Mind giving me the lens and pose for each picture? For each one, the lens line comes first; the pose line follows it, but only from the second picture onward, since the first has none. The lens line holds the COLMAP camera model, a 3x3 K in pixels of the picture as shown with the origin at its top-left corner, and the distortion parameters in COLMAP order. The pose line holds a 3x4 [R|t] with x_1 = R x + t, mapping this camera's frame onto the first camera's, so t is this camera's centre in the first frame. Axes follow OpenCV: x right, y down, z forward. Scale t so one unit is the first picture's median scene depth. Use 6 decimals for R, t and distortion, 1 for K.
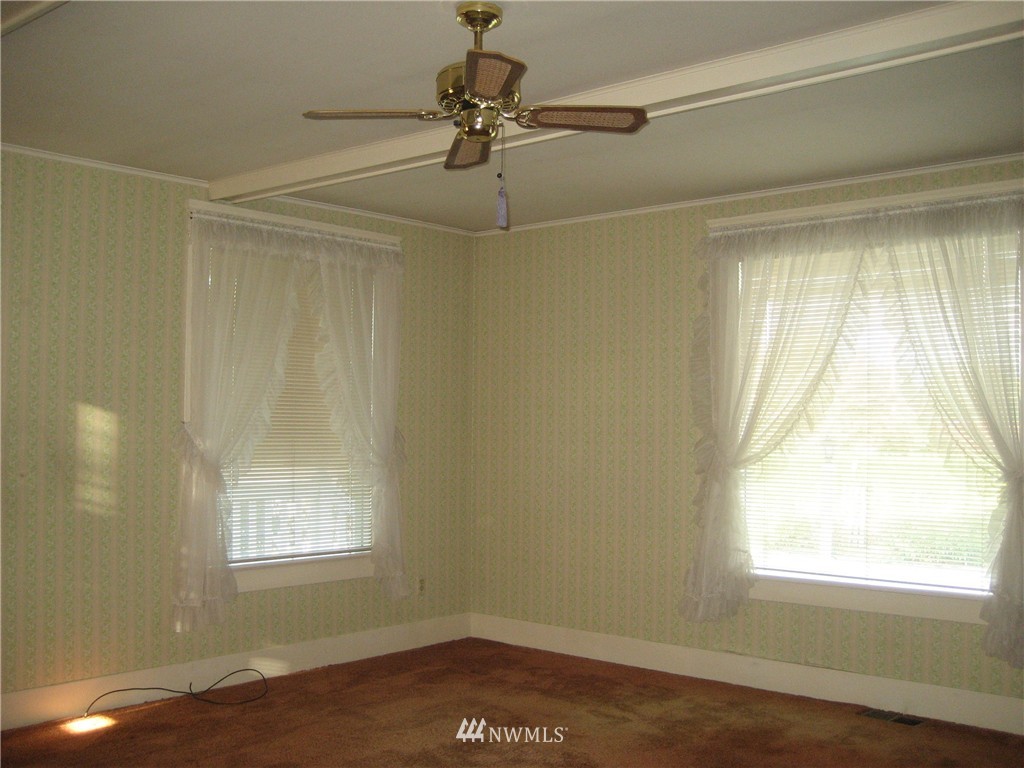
lens RADIAL K [[1060.8, 0, 513.9], [0, 1060.8, 383.2], [0, 0, 1]] dist [-0.096835, 0.000000]
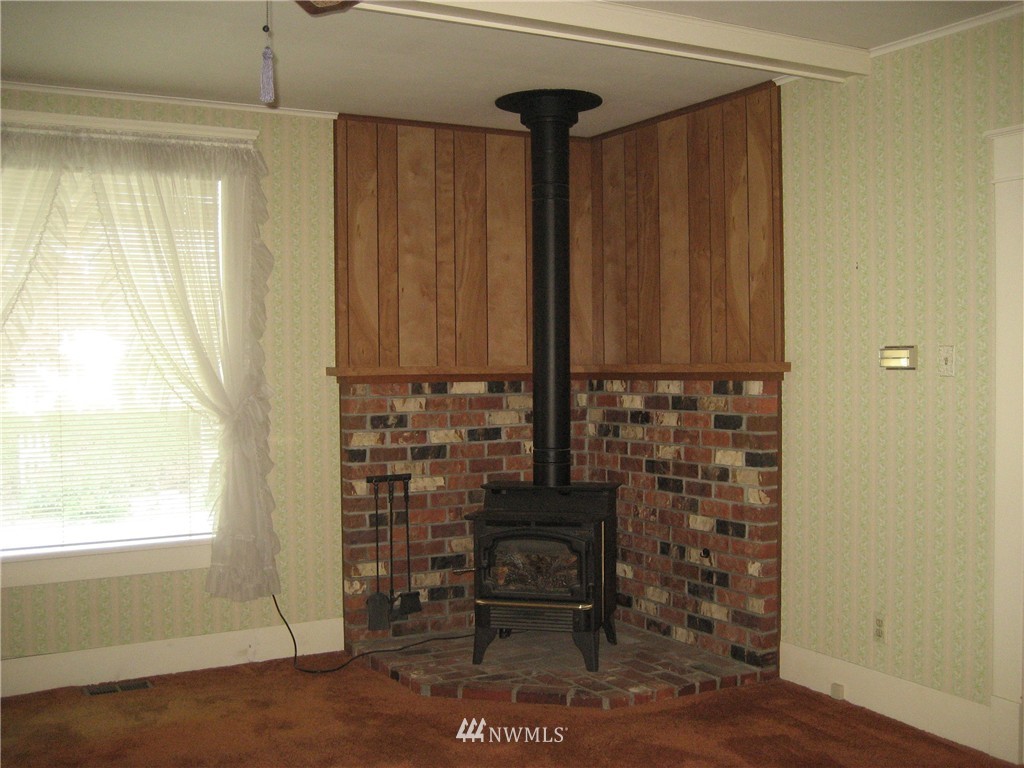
lens RADIAL K [[1060.8, 0, 513.1], [0, 1060.8, 385.7], [0, 0, 1]] dist [-0.096835, 0.000000]
pose [[0.317997, -0.034503, 0.947464, -0.390900], [-0.021342, 0.998824, 0.043537, 0.005527], [-0.947852, -0.034066, 0.316886, 0.378252]]
